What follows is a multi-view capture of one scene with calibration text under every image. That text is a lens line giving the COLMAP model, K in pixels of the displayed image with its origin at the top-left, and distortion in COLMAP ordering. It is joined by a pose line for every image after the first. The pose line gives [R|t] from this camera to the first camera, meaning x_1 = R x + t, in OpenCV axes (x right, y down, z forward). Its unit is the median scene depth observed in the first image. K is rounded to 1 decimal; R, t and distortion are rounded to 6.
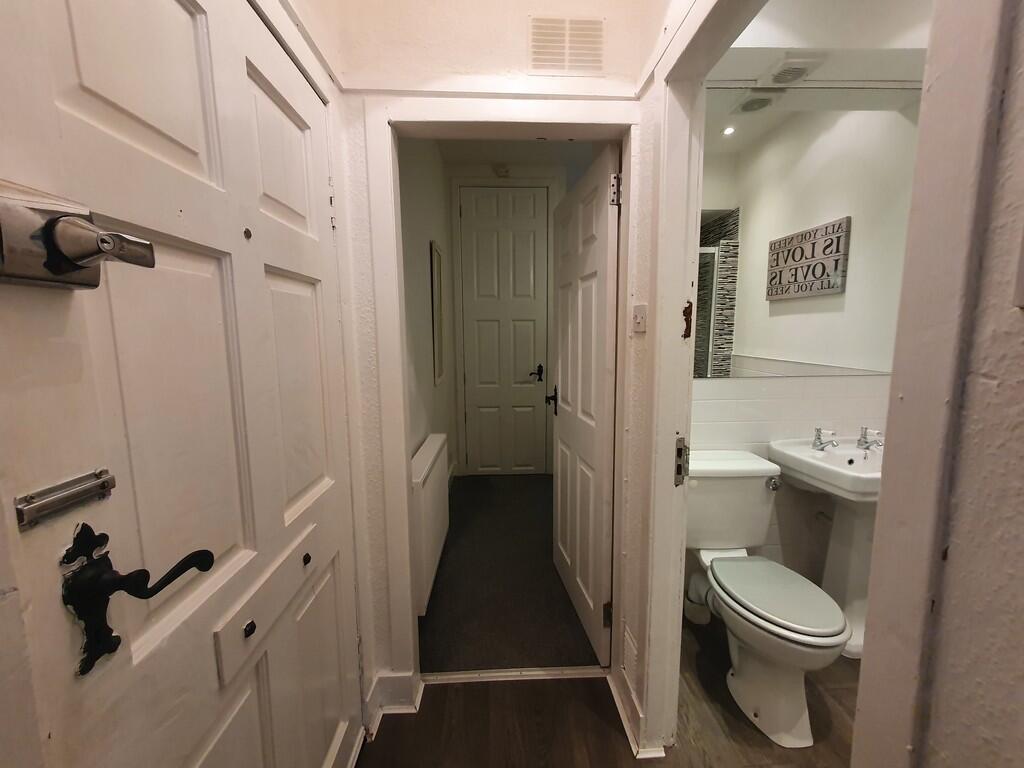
lens RADIAL K [[405.0, 0, 512.6], [0, 405.0, 382.8], [0, 0, 1]] dist [0.011990, -0.000478]
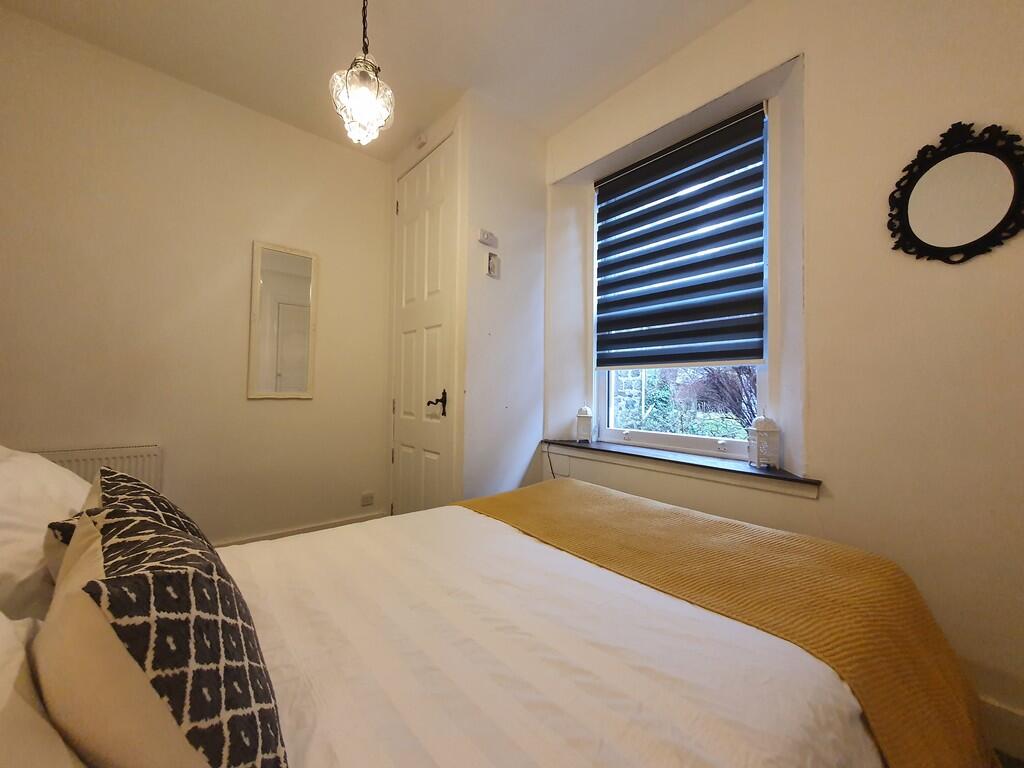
lens RADIAL K [[405.0, 0, 512.6], [0, 405.0, 382.8], [0, 0, 1]] dist [0.011990, -0.000478]
pose [[0.619064, 0.000186, -0.785341, 0.654215], [-0.115852, 0.989081, -0.091088, -0.009857], [0.776749, 0.147372, 0.612326, 0.683610]]
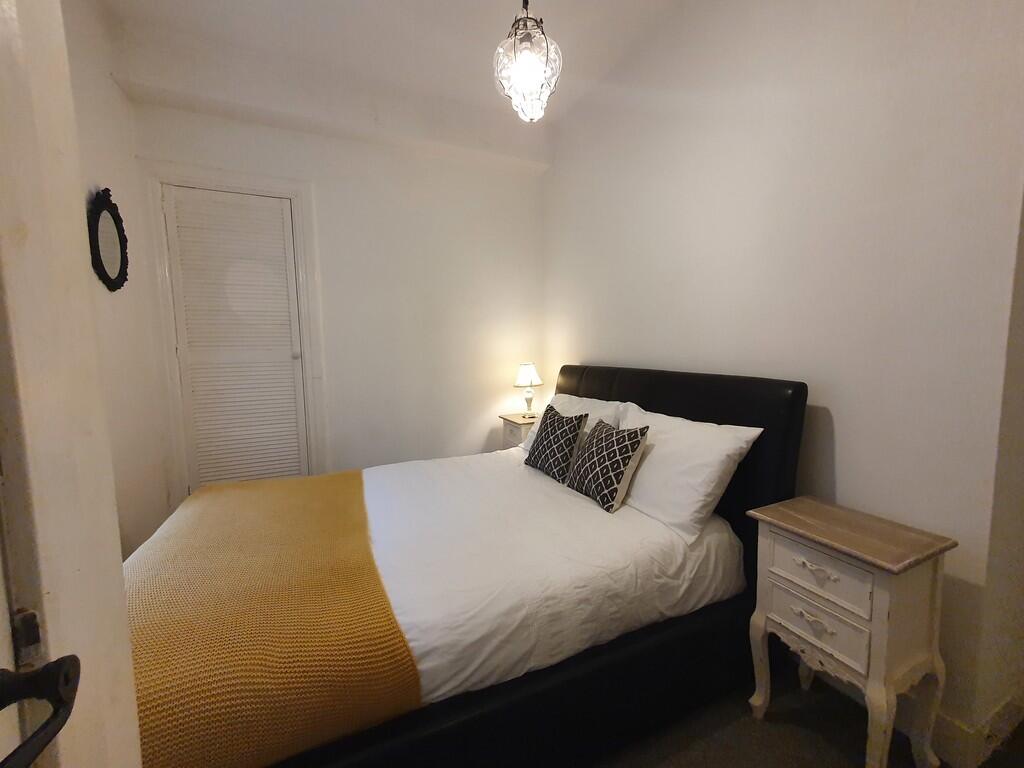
lens RADIAL K [[405.0, 0, 512.6], [0, 405.0, 382.8], [0, 0, 1]] dist [0.011990, -0.000478]
pose [[-0.377150, -0.066974, 0.923727, -0.026892], [0.136620, 0.982447, 0.127012, -0.078150], [-0.916020, 0.174102, -0.361380, 0.936955]]
